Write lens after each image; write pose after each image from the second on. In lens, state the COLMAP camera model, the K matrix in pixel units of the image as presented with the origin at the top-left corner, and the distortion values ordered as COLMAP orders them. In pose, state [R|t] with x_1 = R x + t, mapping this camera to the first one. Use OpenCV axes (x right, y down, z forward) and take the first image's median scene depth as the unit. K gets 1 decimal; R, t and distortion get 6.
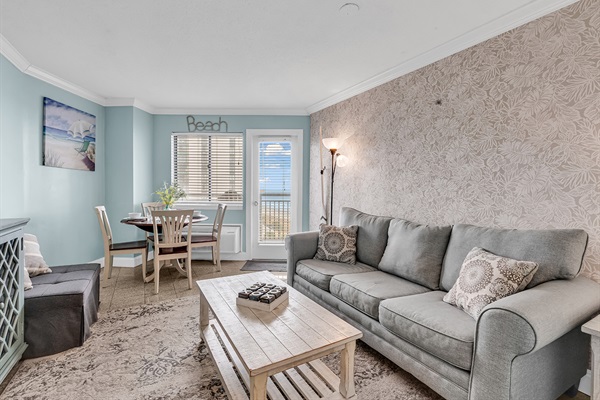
lens RADIAL K [[277.4, 0, 298.1], [0, 277.4, 187.3], [0, 0, 1]] dist [-0.001030, -0.000141]
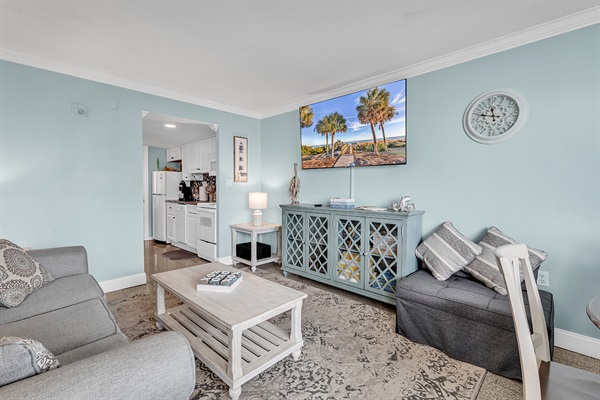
lens RADIAL K [[277.4, 0, 298.1], [0, 277.4, 187.3], [0, 0, 1]] dist [-0.001030, -0.000141]
pose [[-0.960470, -0.003469, -0.278364, -0.092674], [-0.003880, 0.999992, 0.000923, -0.012651], [0.278358, 0.001966, -0.960475, 1.999220]]
